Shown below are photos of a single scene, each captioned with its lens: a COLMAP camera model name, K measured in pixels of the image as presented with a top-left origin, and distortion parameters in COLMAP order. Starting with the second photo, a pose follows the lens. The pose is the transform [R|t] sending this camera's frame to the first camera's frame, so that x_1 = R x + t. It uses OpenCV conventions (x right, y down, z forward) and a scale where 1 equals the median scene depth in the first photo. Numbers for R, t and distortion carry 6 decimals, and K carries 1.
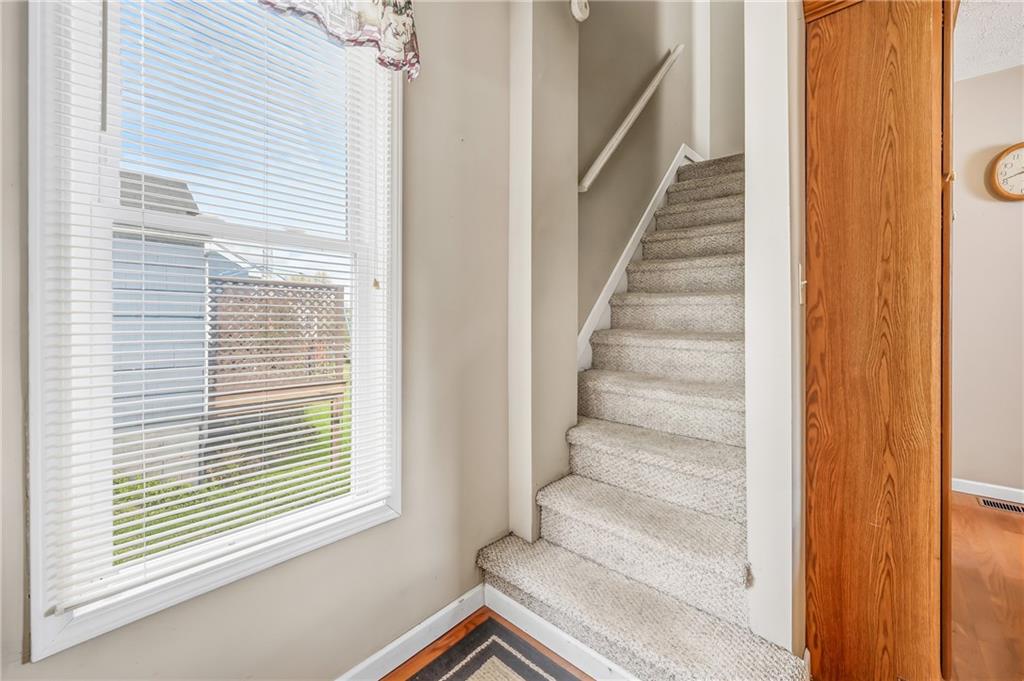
lens RADIAL K [[419.8, 0, 513.3], [0, 419.8, 343.8], [0, 0, 1]] dist [-0.001058, -0.000176]
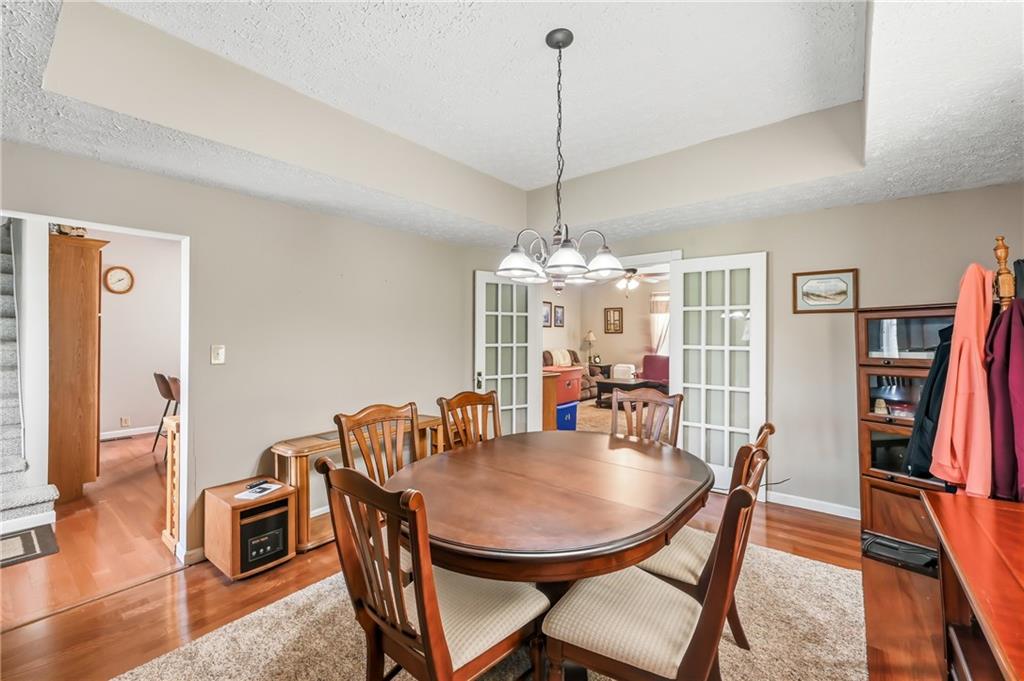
lens RADIAL K [[424.3, 0, 512.0], [0, 424.3, 340.5], [0, 0, 1]] dist [-0.001734, -0.000318]
pose [[-0.068705, -0.000772, 0.997637, -2.156205], [-0.004448, 0.999990, 0.000467, -0.207657], [-0.997627, -0.004405, -0.068708, -1.711701]]
